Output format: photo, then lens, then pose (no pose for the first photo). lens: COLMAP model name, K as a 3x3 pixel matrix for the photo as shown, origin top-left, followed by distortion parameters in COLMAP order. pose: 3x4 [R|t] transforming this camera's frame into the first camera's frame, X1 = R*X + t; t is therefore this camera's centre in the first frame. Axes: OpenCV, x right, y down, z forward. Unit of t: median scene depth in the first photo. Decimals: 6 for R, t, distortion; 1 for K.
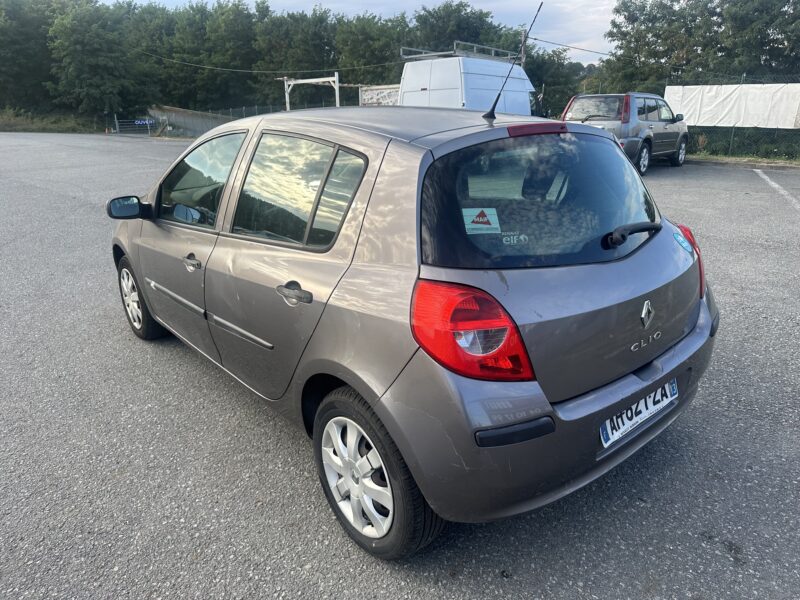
lens RADIAL K [[579.0, 0, 400.0], [0, 579.0, 300.0], [0, 0, 1]] dist [0.022438, -0.026445]
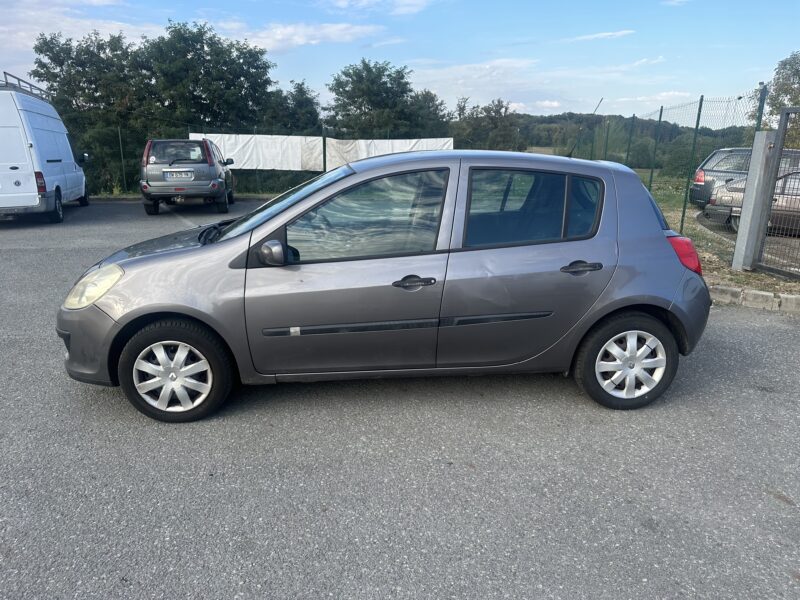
lens RADIAL K [[579.0, 0, 400.0], [0, 579.0, 300.0], [0, 0, 1]] dist [0.022438, -0.026445]
pose [[0.628038, -0.174022, 0.758475, -0.204334], [0.227151, 0.973223, 0.035205, -0.010534], [-0.744292, 0.150178, 0.650750, 0.043753]]
